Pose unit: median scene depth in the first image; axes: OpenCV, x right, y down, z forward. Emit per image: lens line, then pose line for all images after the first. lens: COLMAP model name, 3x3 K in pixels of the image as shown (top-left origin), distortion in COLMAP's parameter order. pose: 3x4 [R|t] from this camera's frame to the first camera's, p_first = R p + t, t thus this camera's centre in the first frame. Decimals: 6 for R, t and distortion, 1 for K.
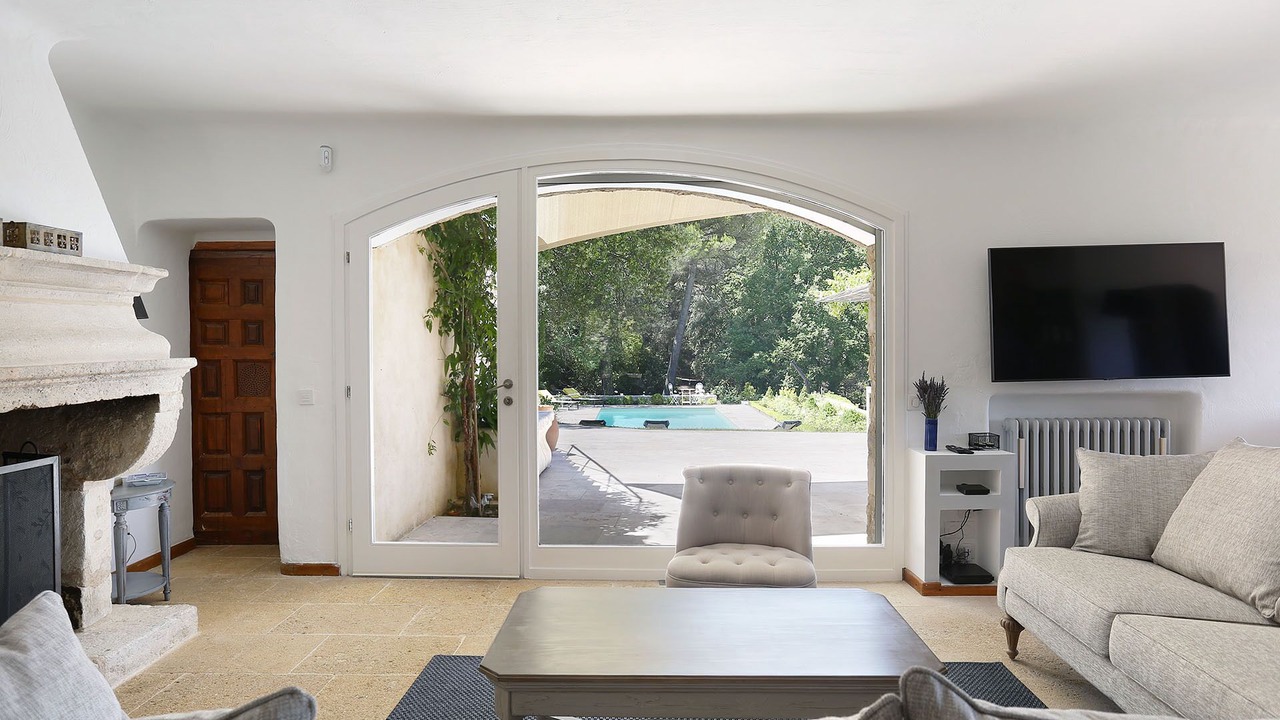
lens RADIAL K [[785.6, 0, 640.0], [0, 785.6, 360.0], [0, 0, 1]] dist [-0.038408, 0.001327]
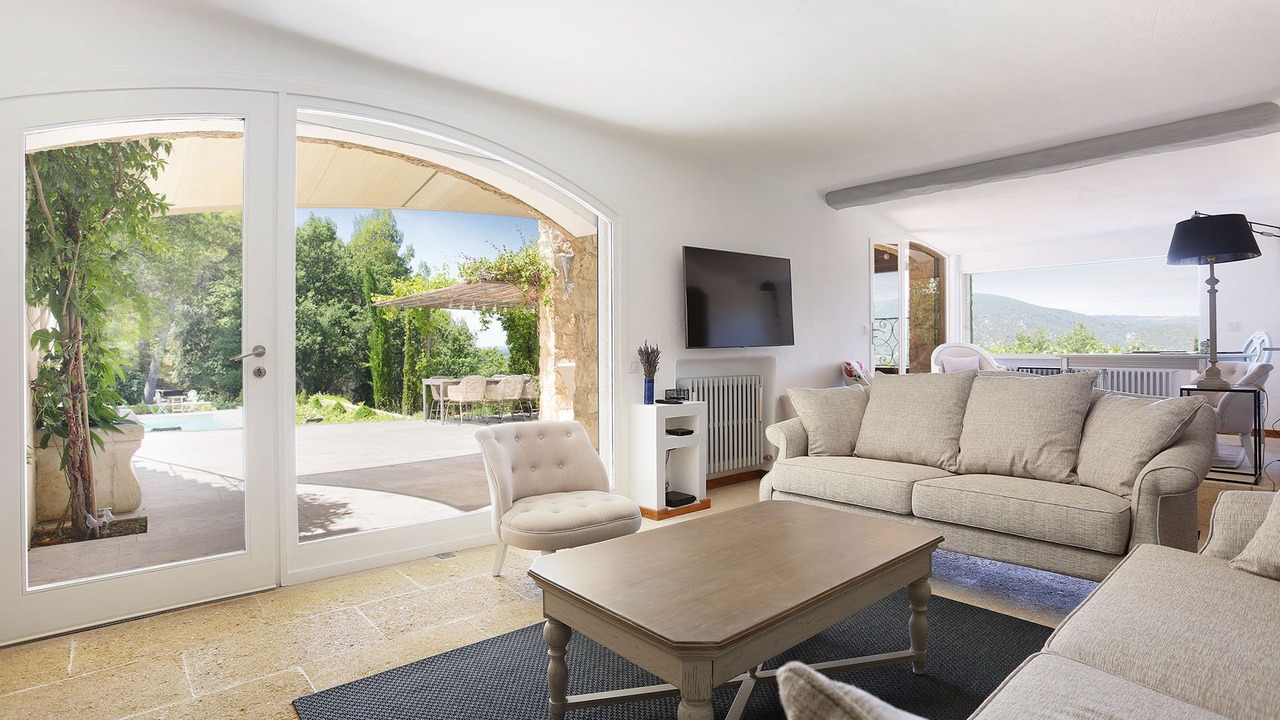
lens RADIAL K [[636.3, 0, 640.0], [0, 636.3, 360.0], [0, 0, 1]] dist [-0.127127, 0.062598]
pose [[0.721871, -0.007880, 0.691982, -0.325678], [0.018643, 0.999794, -0.008064, 0.052943], [-0.691776, 0.018722, 0.721869, 0.279498]]
